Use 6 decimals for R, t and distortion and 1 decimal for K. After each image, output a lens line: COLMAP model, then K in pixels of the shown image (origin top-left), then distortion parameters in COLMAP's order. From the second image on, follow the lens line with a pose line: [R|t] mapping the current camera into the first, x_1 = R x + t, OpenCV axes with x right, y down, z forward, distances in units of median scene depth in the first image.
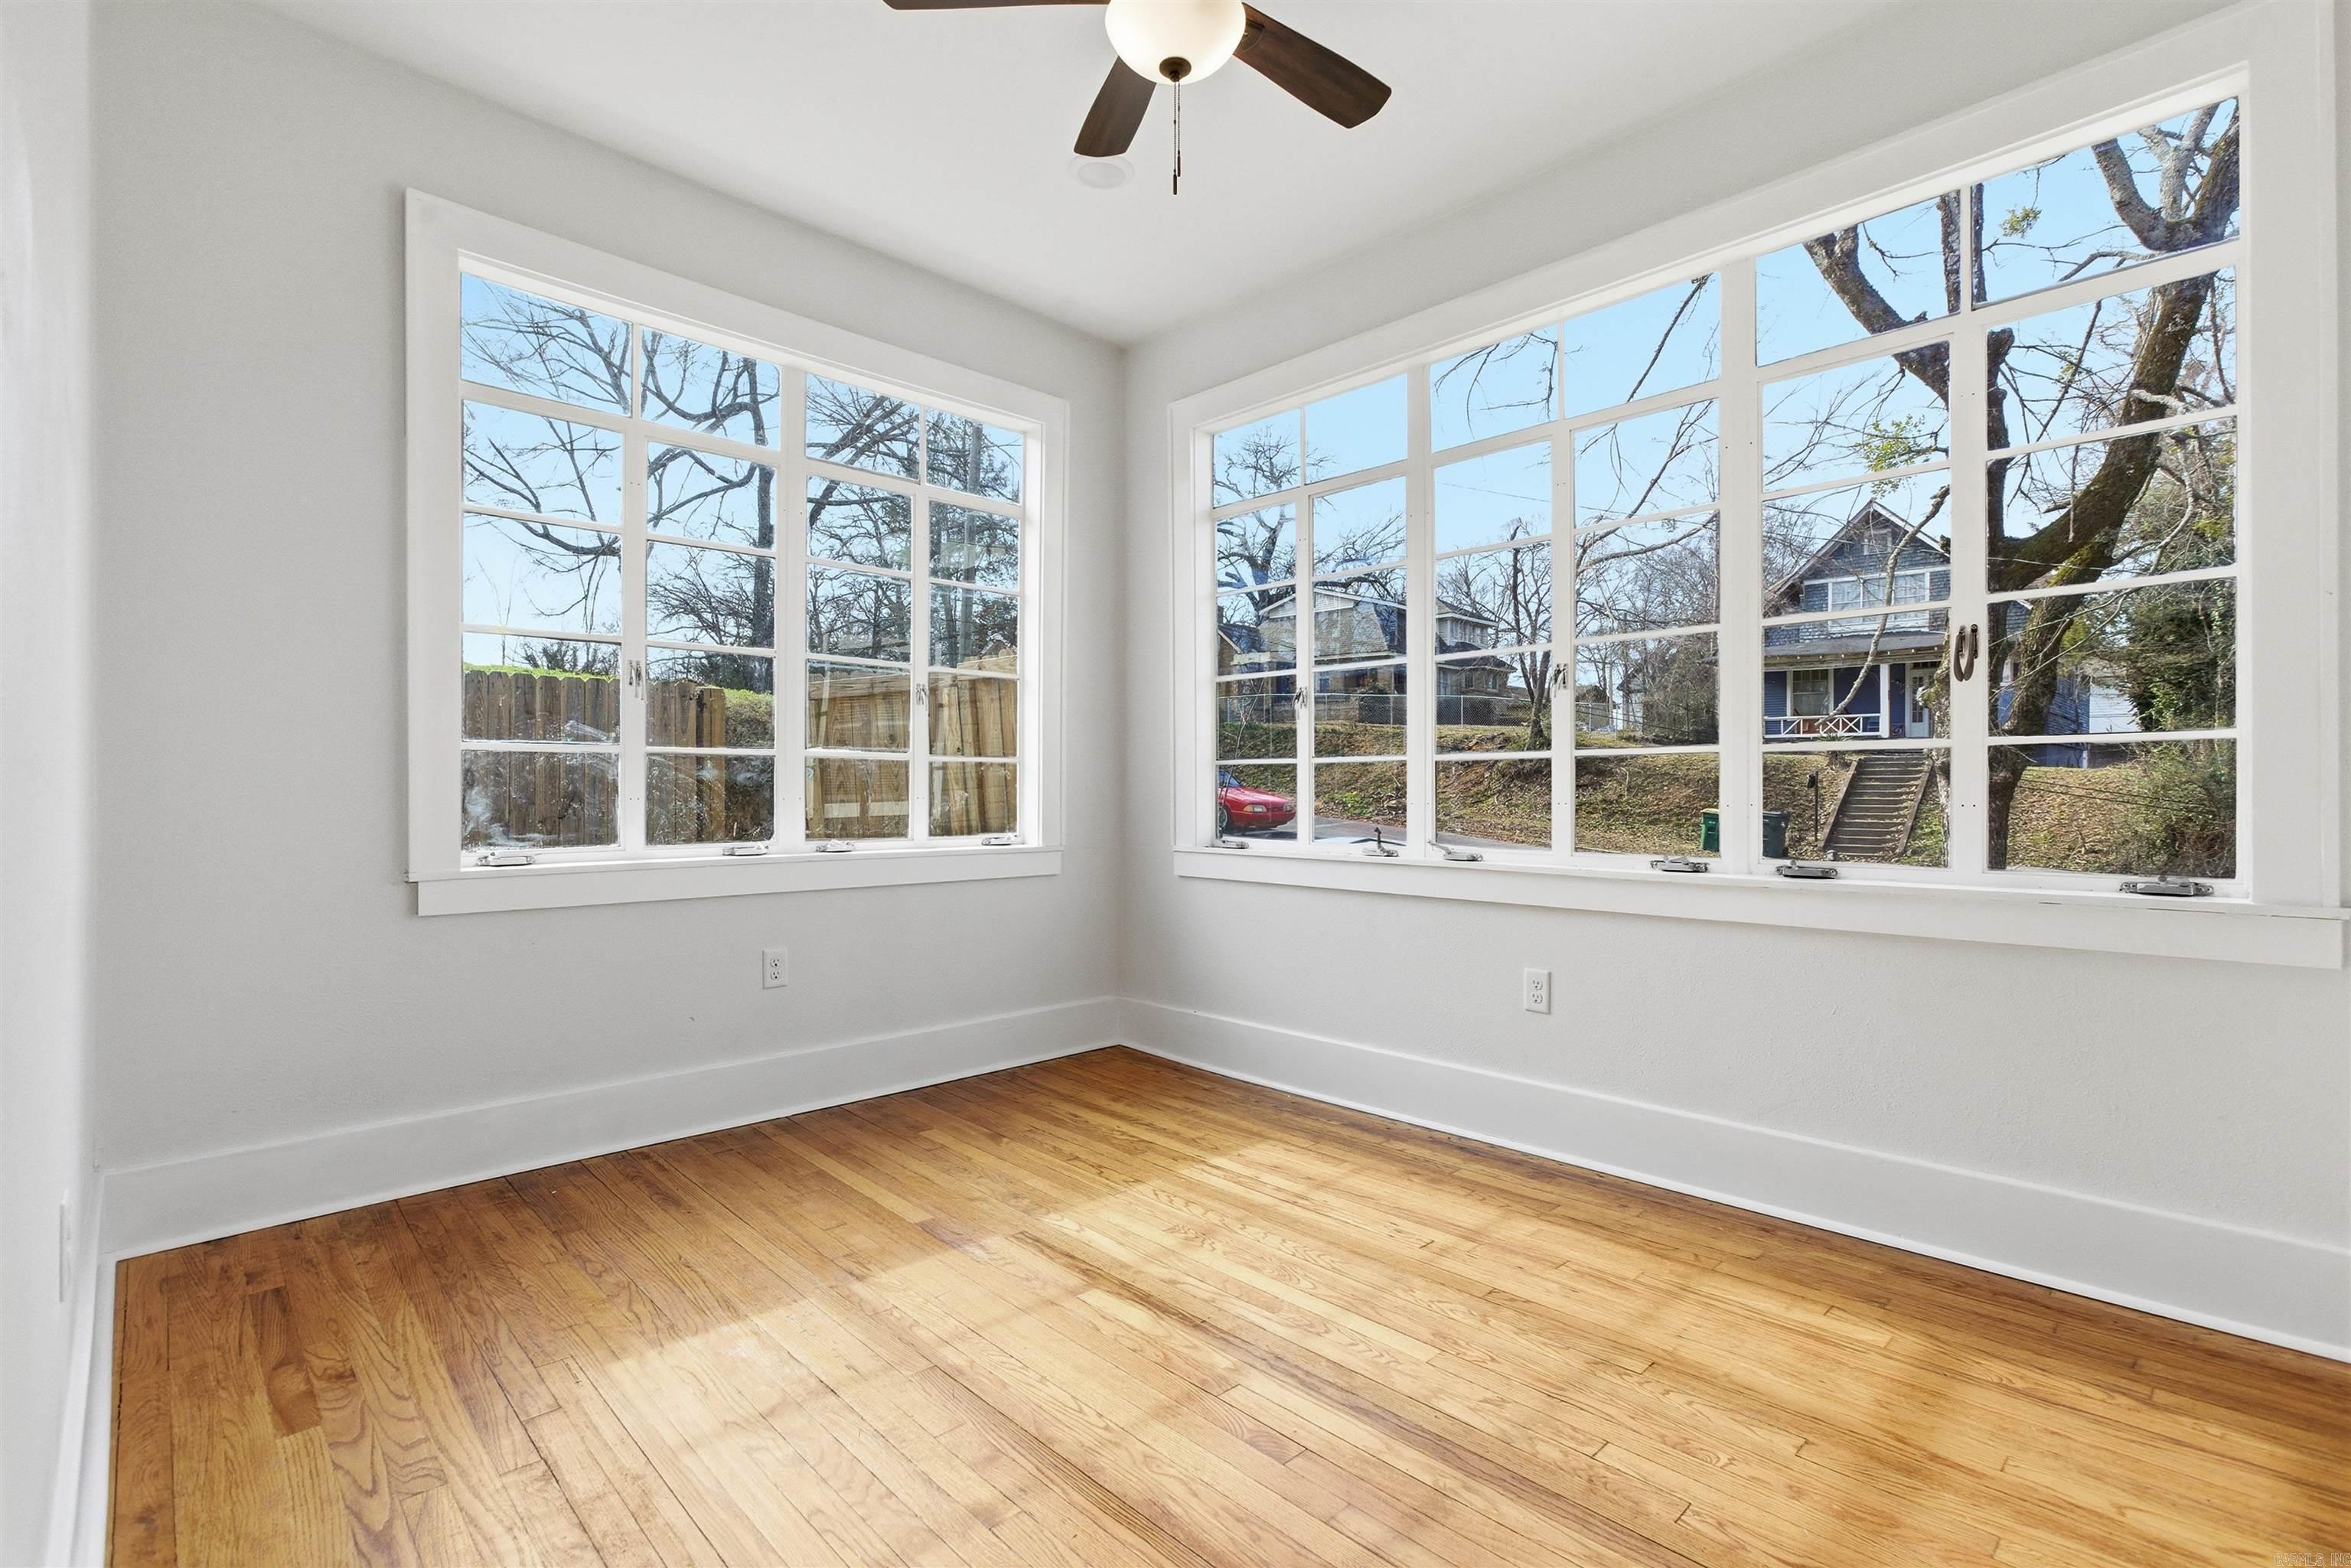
lens RADIAL K [[1071.7, 0, 1176.8], [0, 1071.7, 785.2], [0, 0, 1]] dist [0.002234, 0.000997]
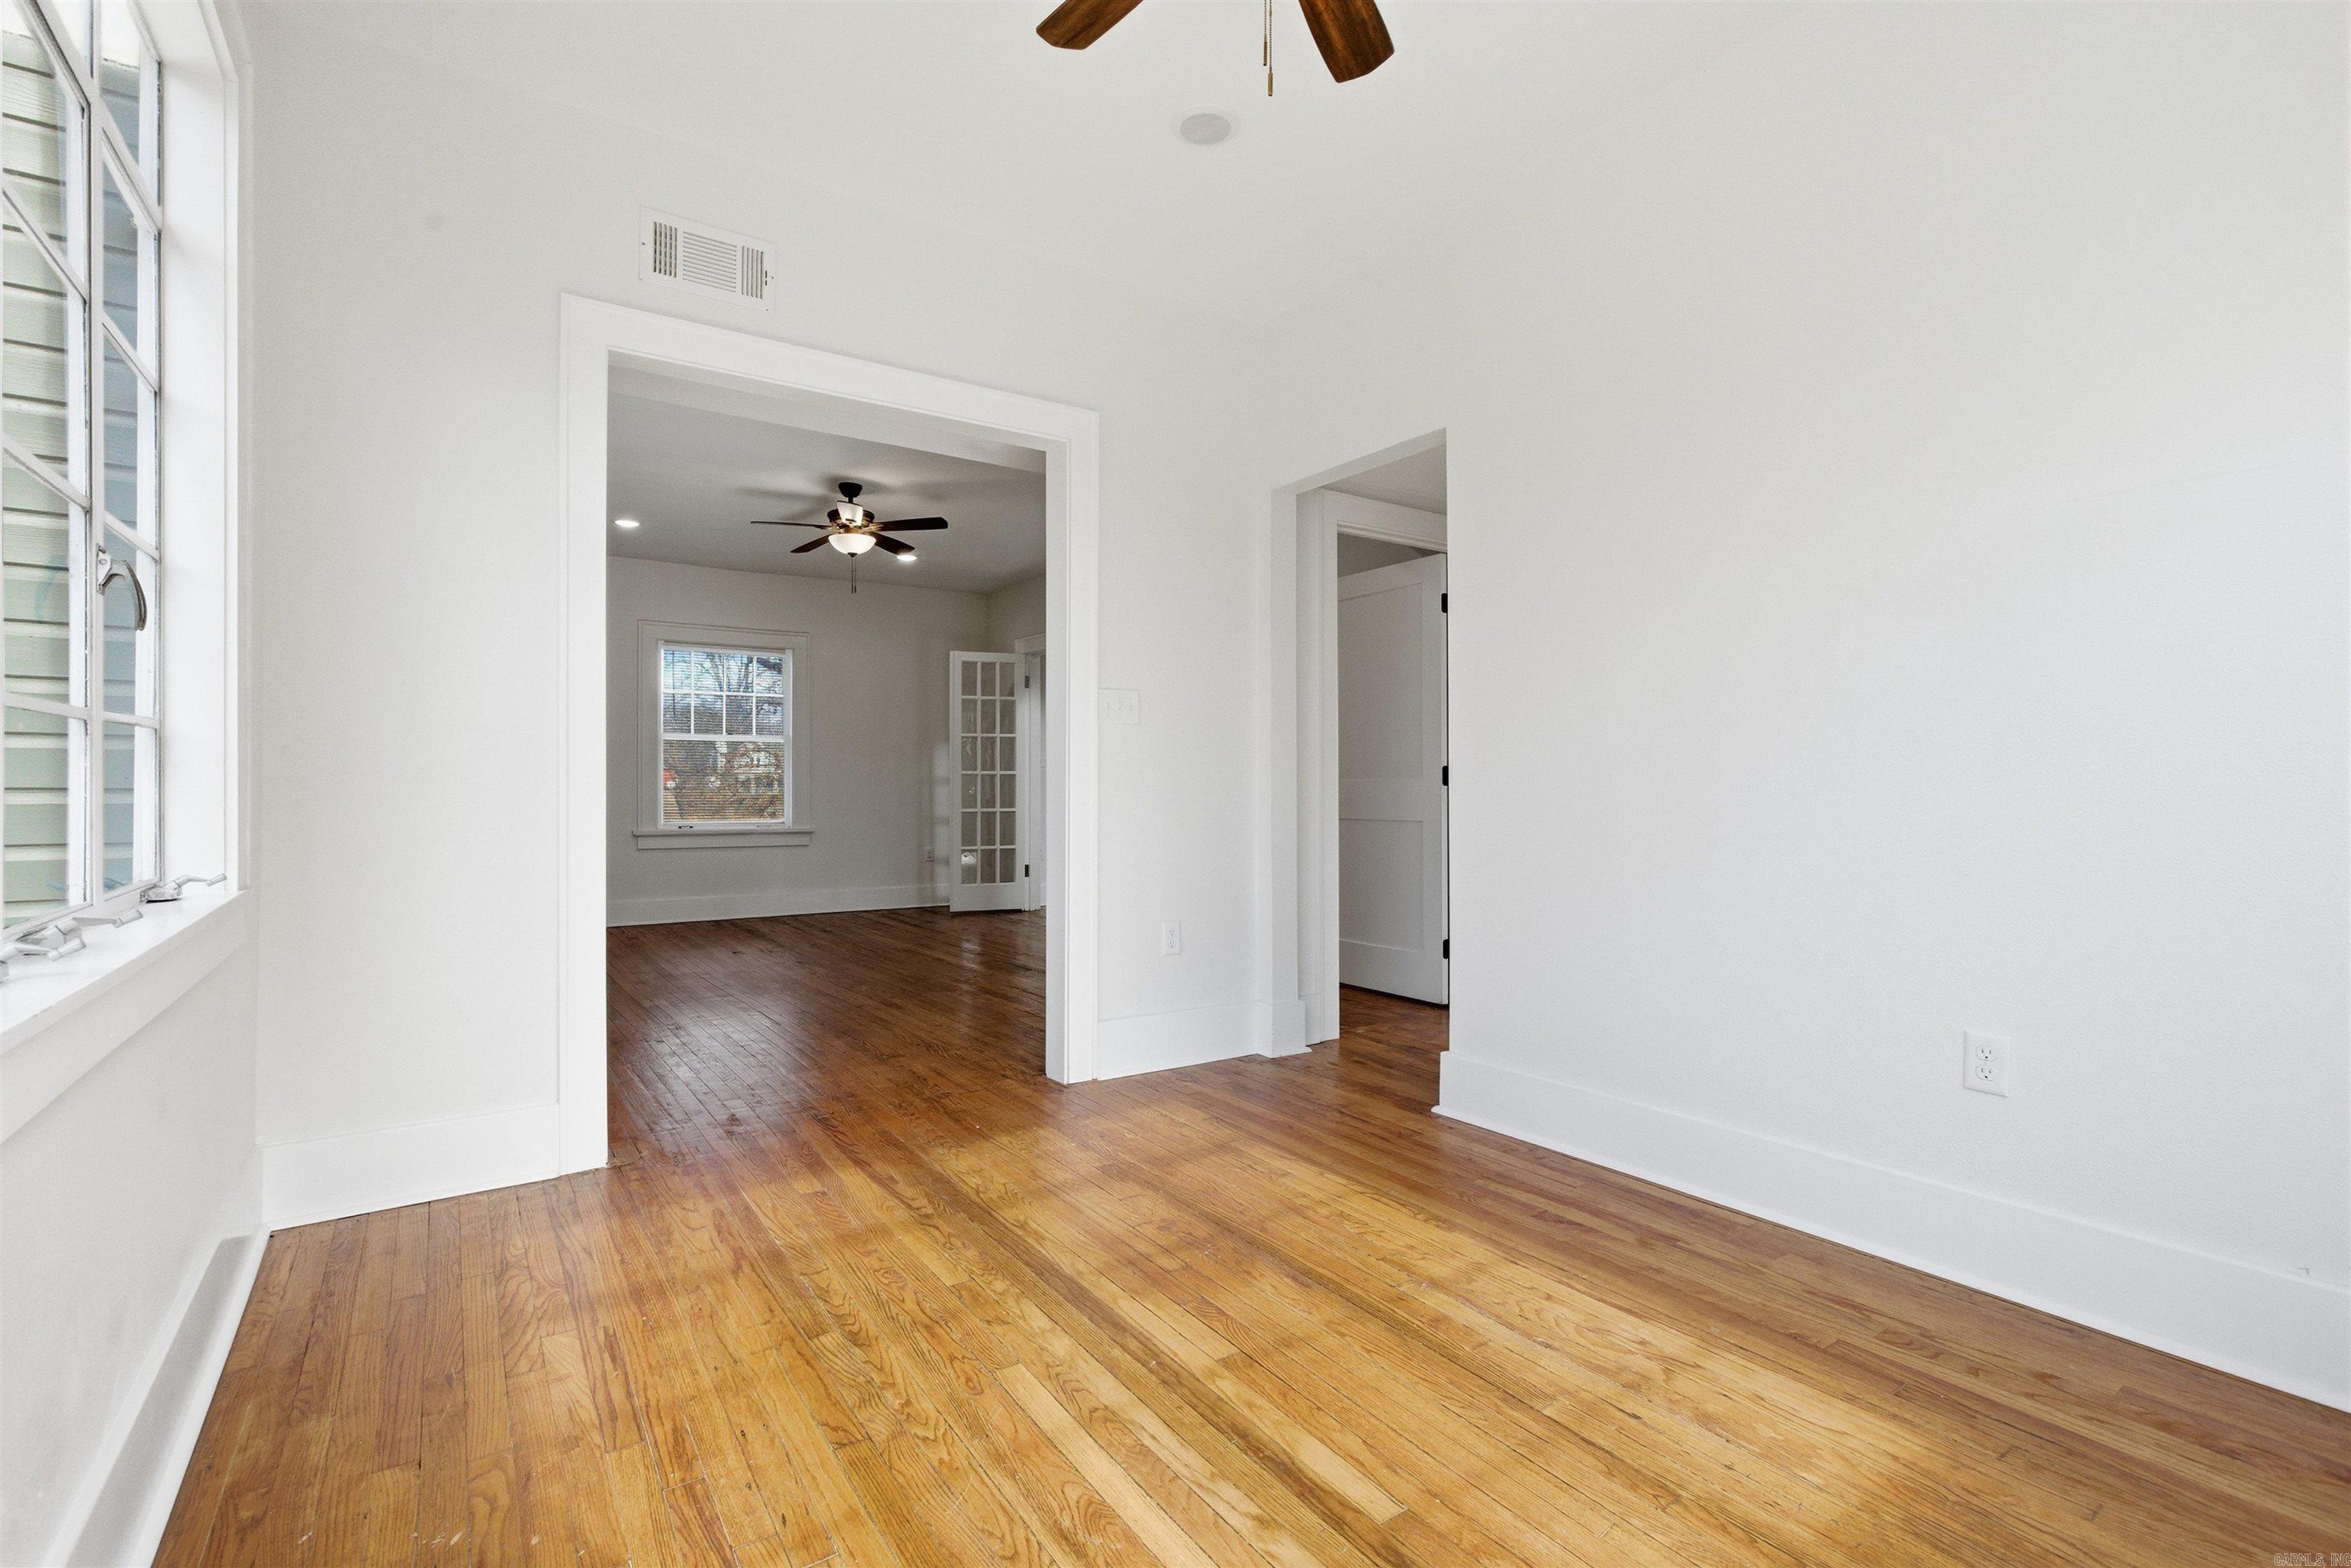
lens RADIAL K [[1071.7, 0, 1171.6], [0, 1071.7, 771.0], [0, 0, 1]] dist [0.002234, 0.000997]
pose [[-0.986734, 0.004101, 0.162293, -0.066355], [0.000900, 0.999804, -0.019790, 0.015427], [-0.162343, -0.019382, -0.986544, 1.956863]]
